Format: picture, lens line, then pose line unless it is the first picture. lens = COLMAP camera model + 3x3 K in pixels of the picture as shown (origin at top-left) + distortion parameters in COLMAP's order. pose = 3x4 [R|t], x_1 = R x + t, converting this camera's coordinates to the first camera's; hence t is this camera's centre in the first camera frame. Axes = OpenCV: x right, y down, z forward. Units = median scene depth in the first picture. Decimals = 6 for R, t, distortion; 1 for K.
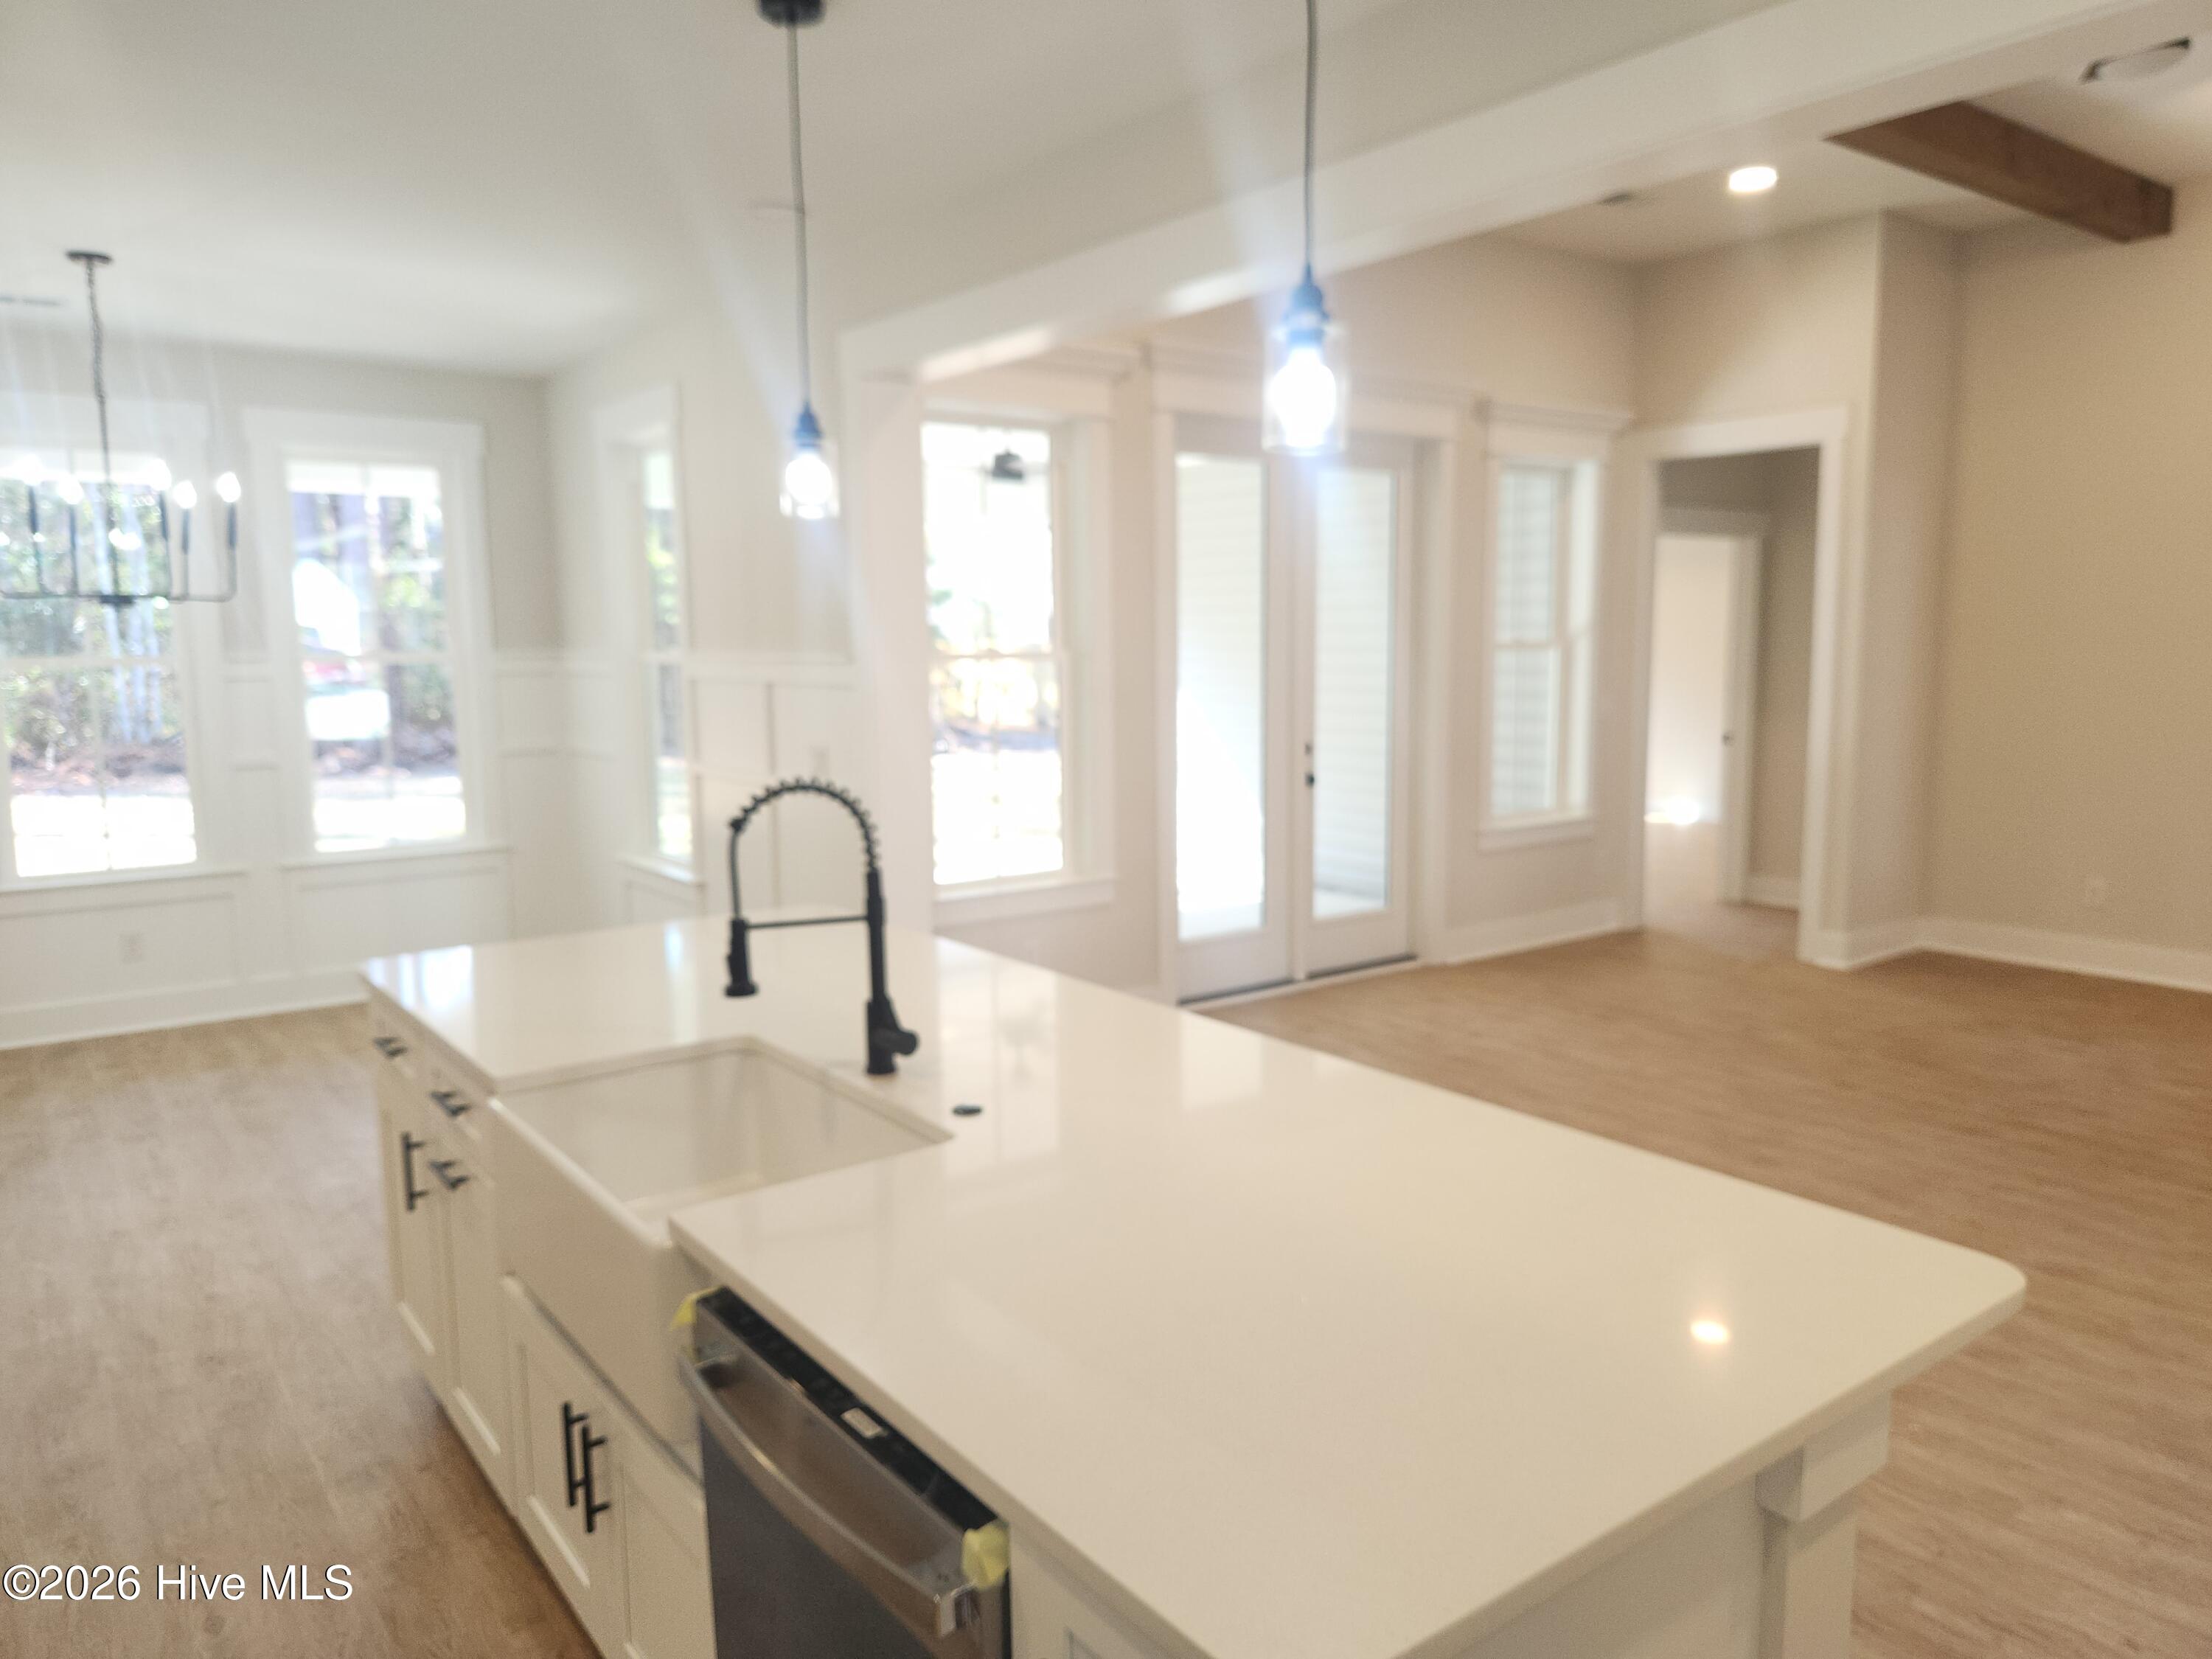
lens RADIAL K [[1507.8, 0, 1115.8], [0, 1507.8, 821.5], [0, 0, 1]] dist [0.073768, -0.074961]
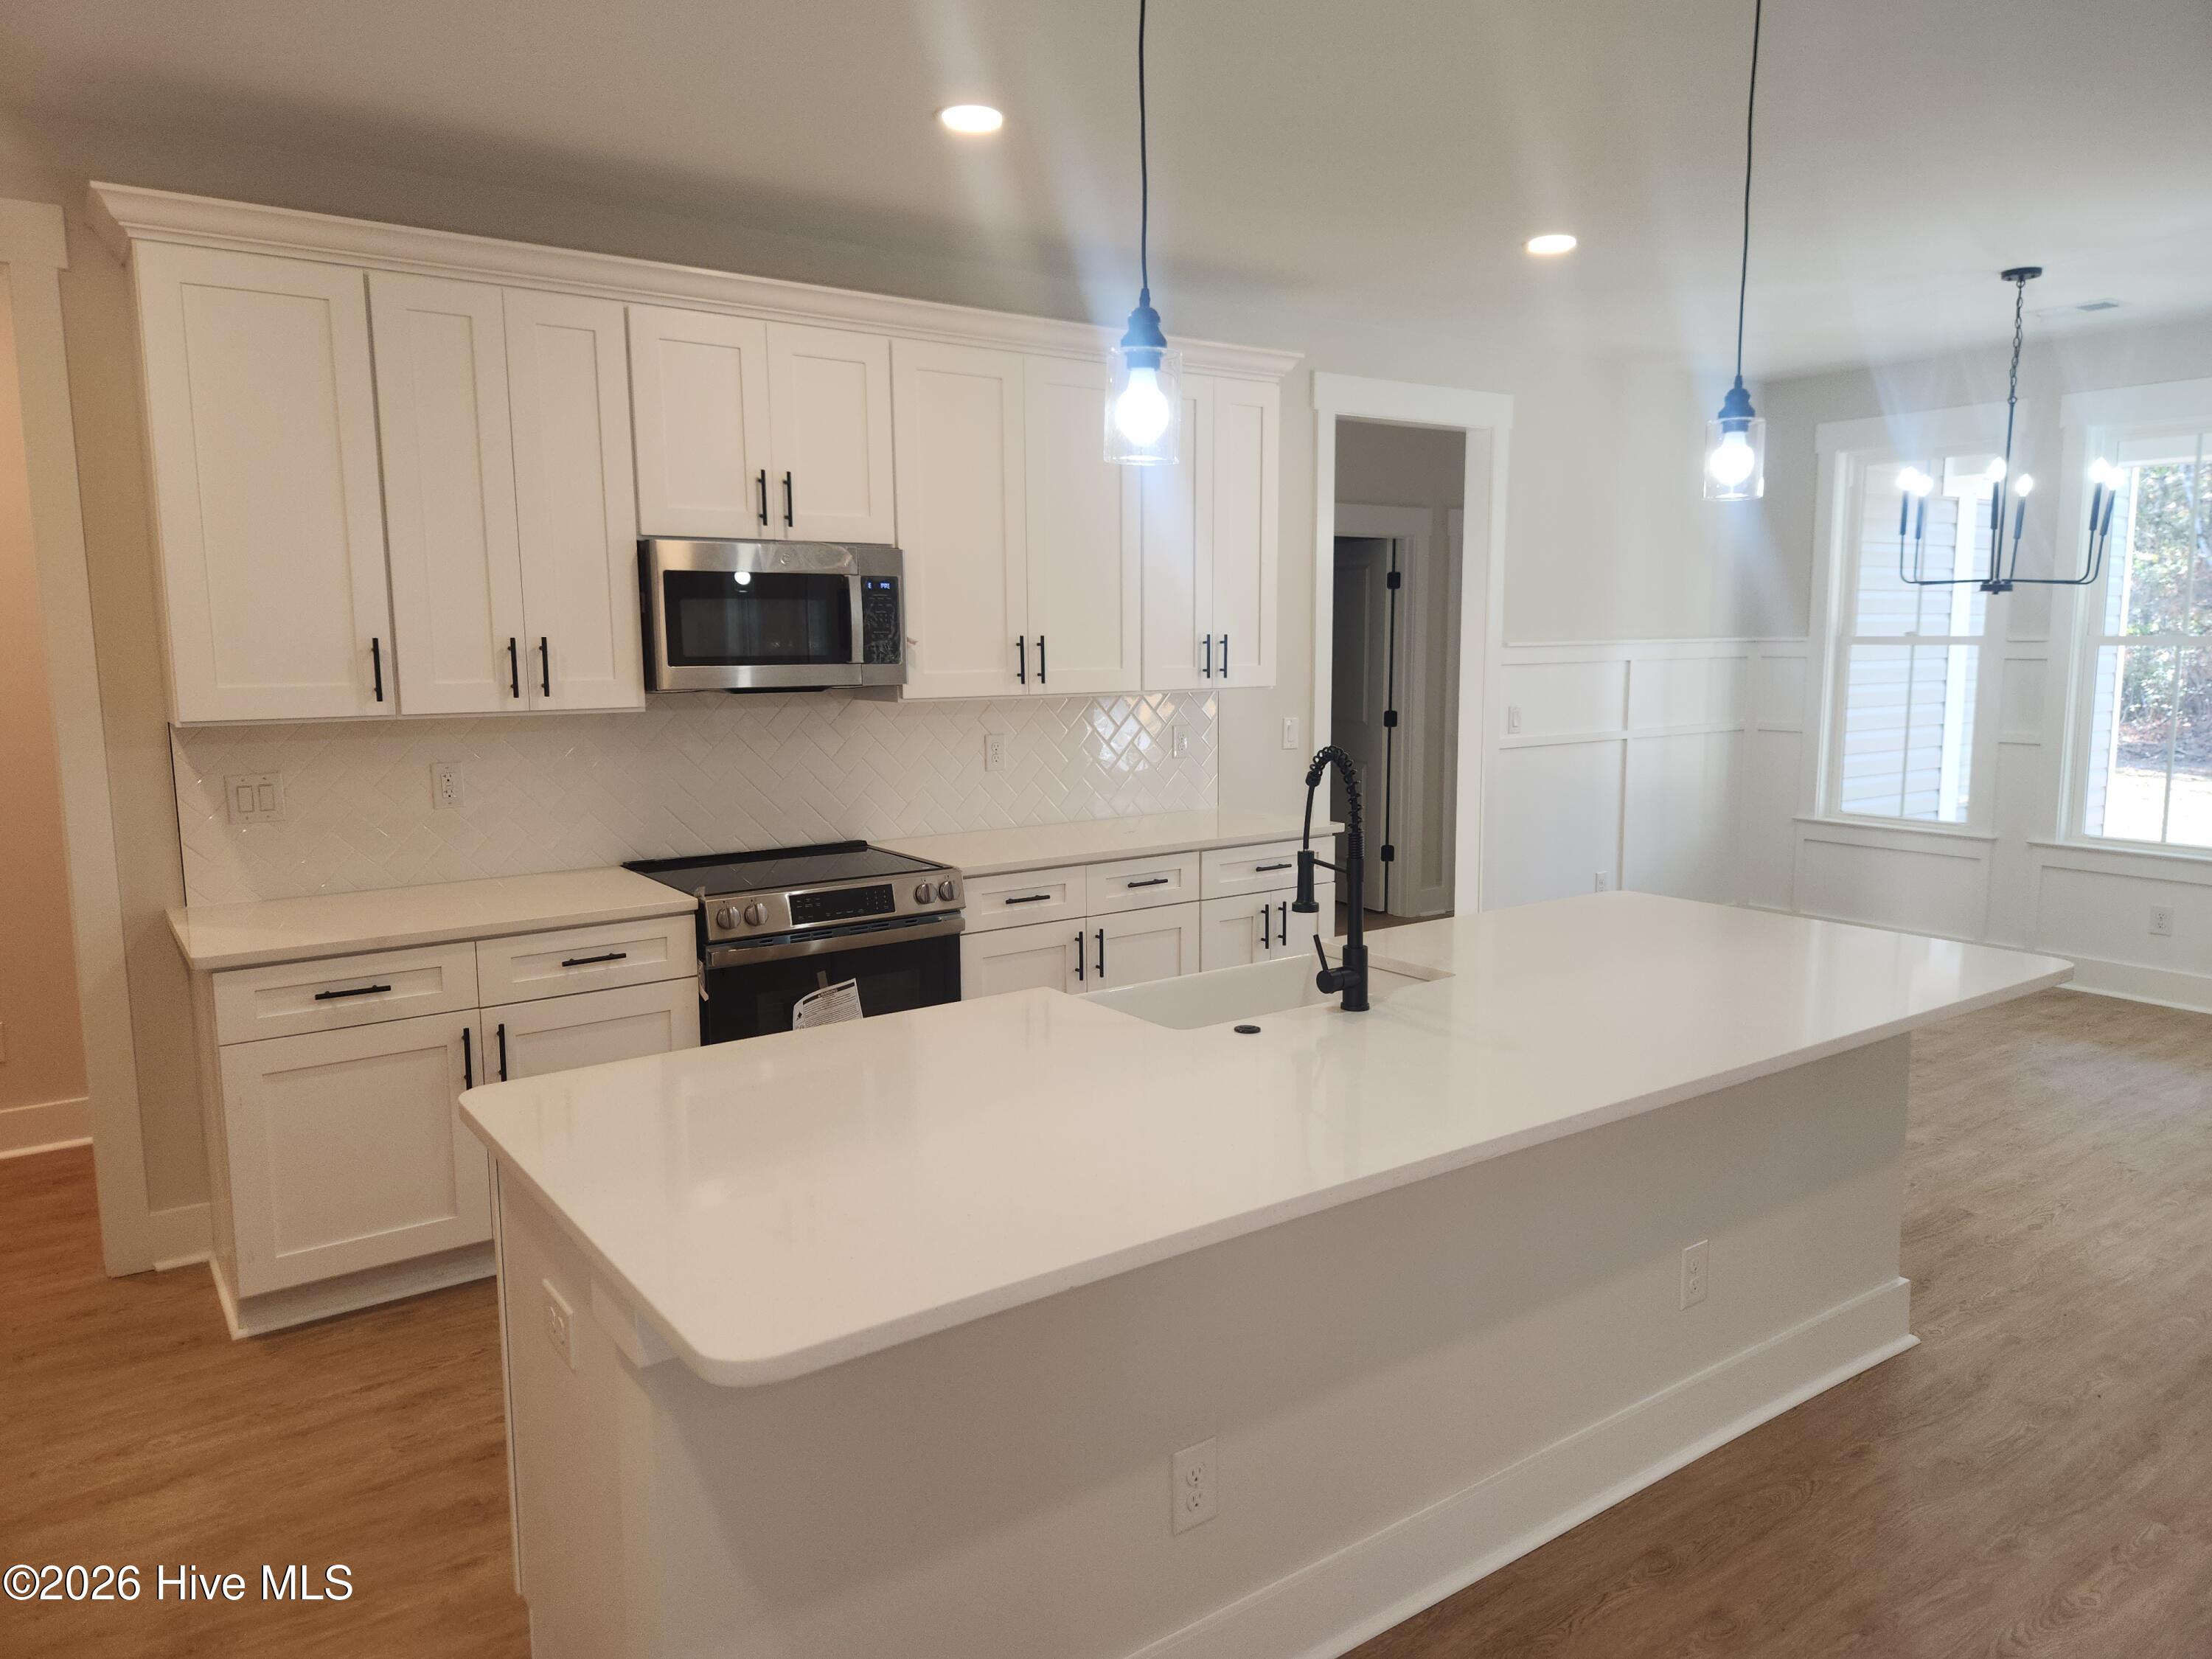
lens RADIAL K [[1507.8, 0, 1115.8], [0, 1507.8, 821.5], [0, 0, 1]] dist [0.073768, -0.074961]
pose [[-0.018017, 0.135156, -0.990660, 0.336158], [-0.117478, 0.983672, 0.136339, -0.037856], [0.992912, 0.118837, -0.001845, 0.279515]]
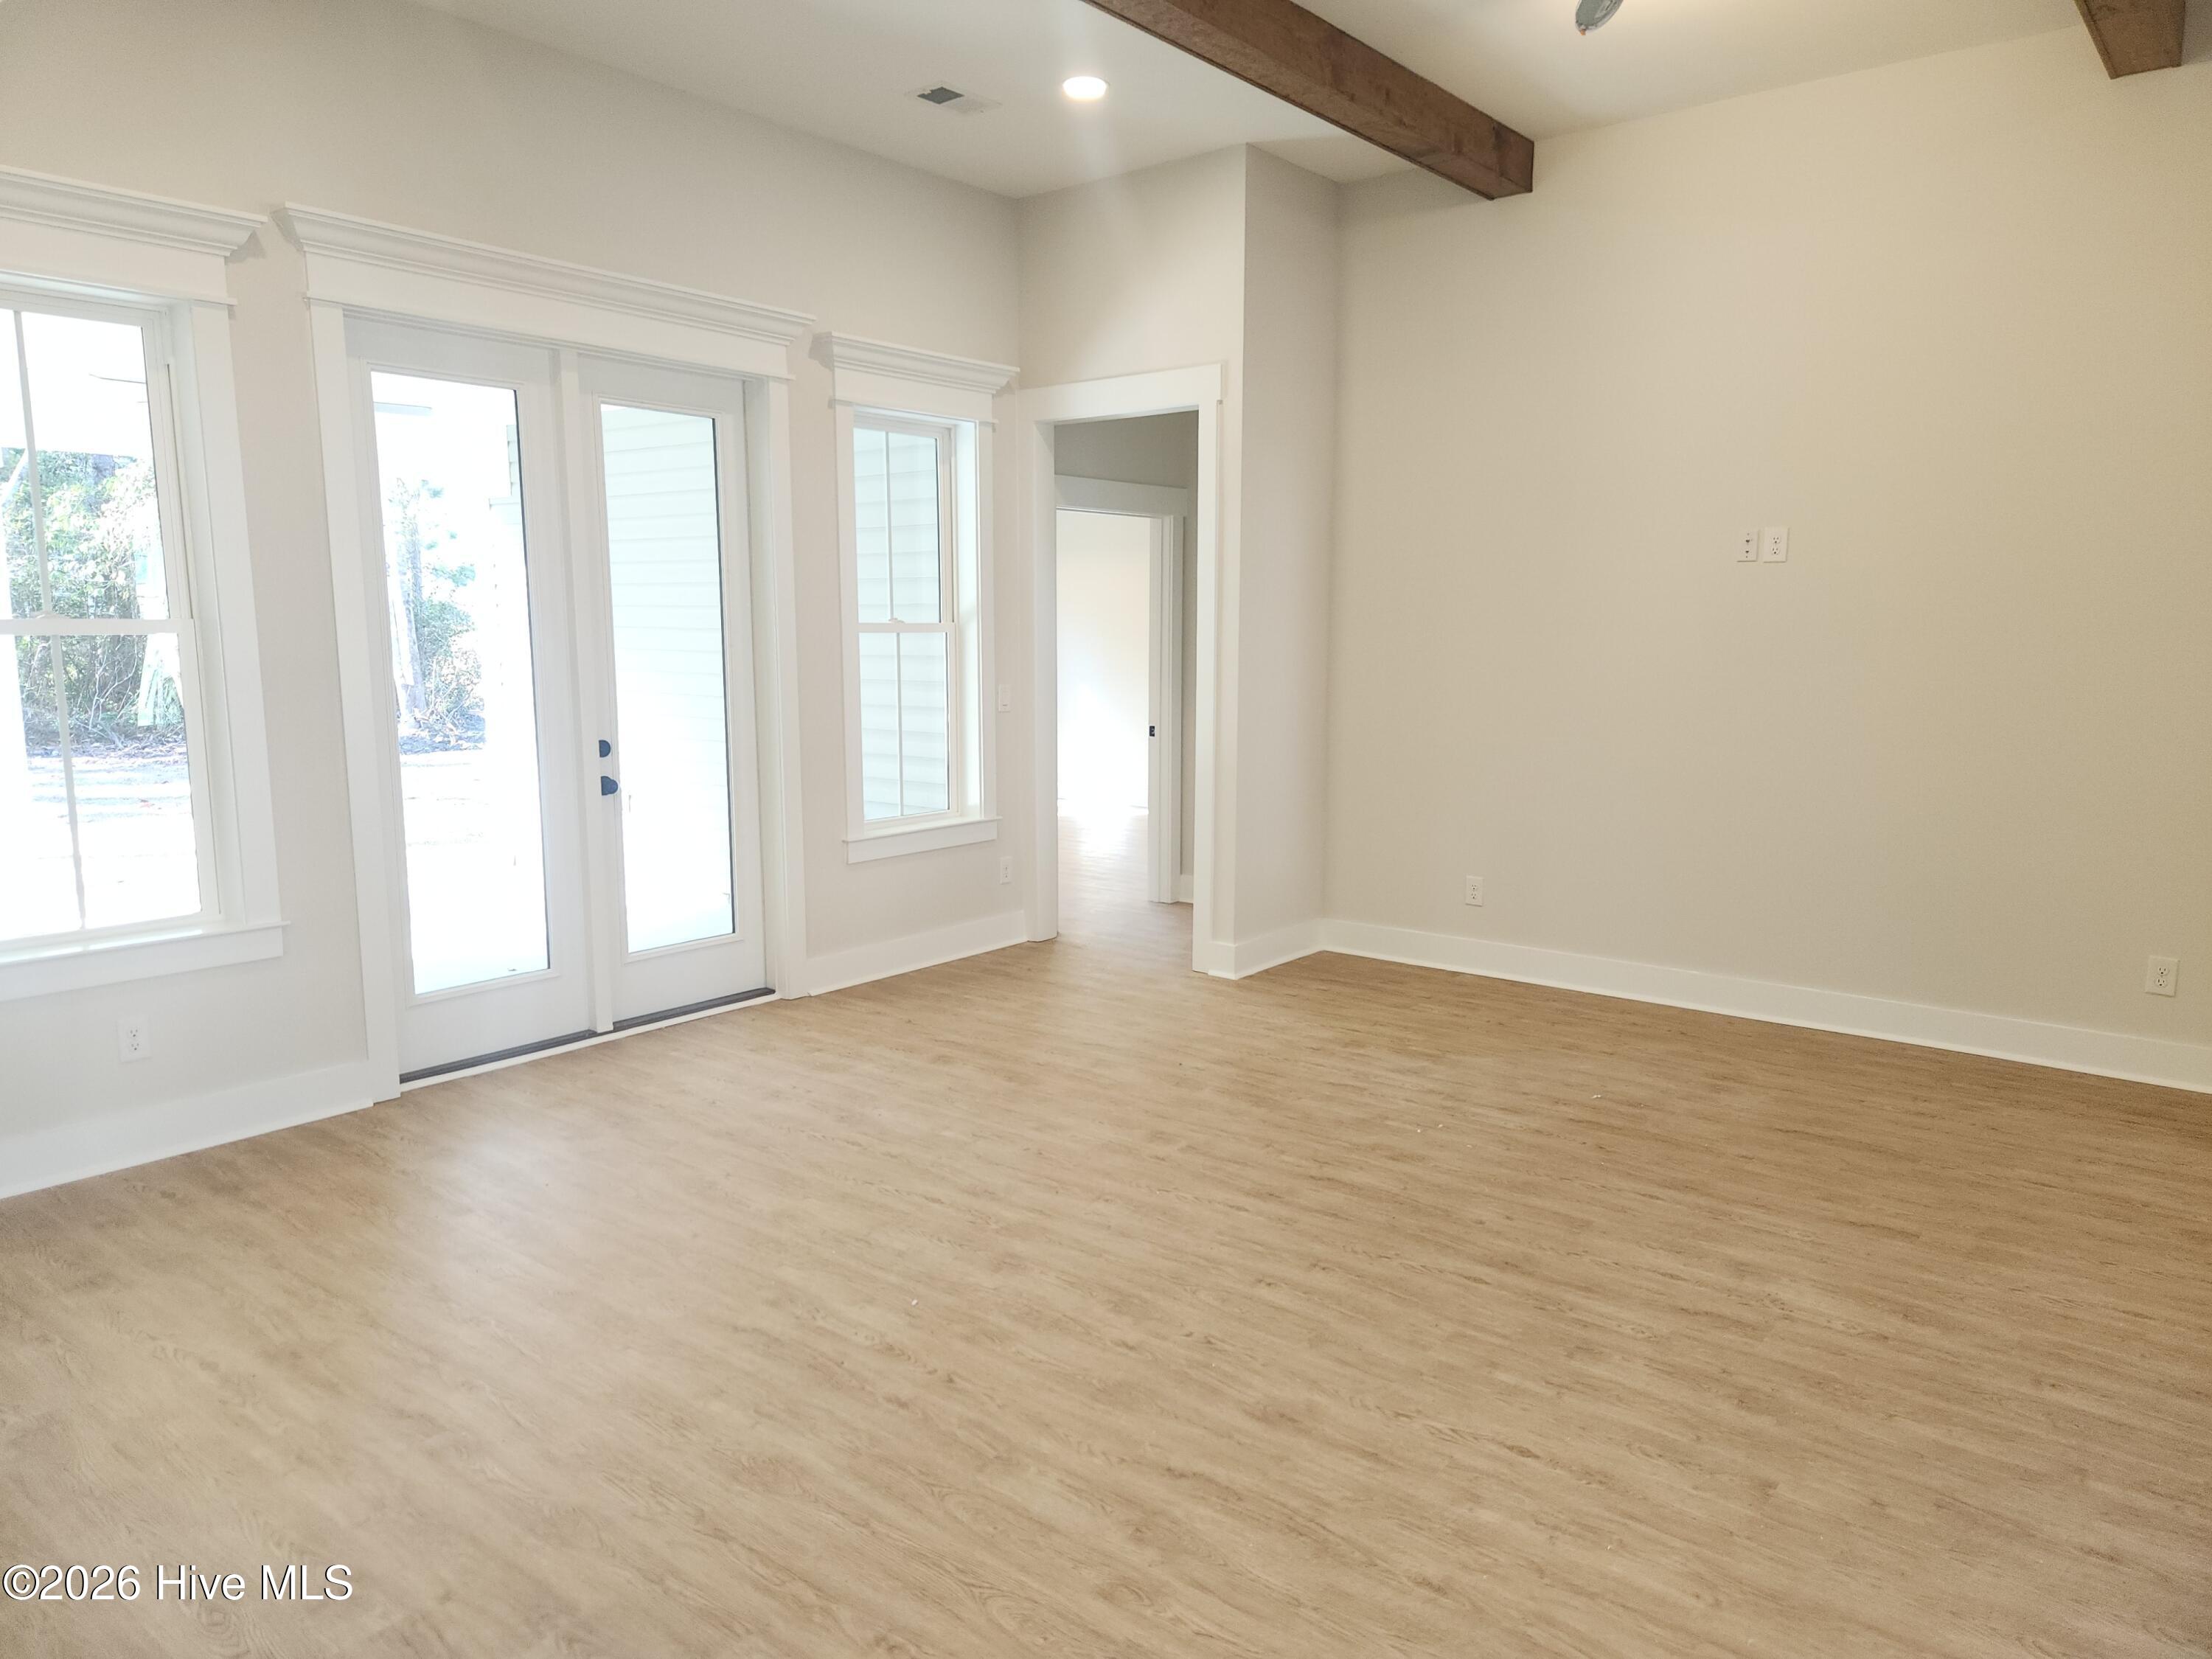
lens RADIAL K [[1472.4, 0, 1100.4], [0, 1472.4, 835.3], [0, 0, 1]] dist [0.081586, -0.066941]
pose [[0.970253, -0.024711, 0.240828, 0.189920], [0.020030, 0.999560, 0.021868, -0.013421], [-0.241262, -0.016394, 0.970321, 0.153558]]
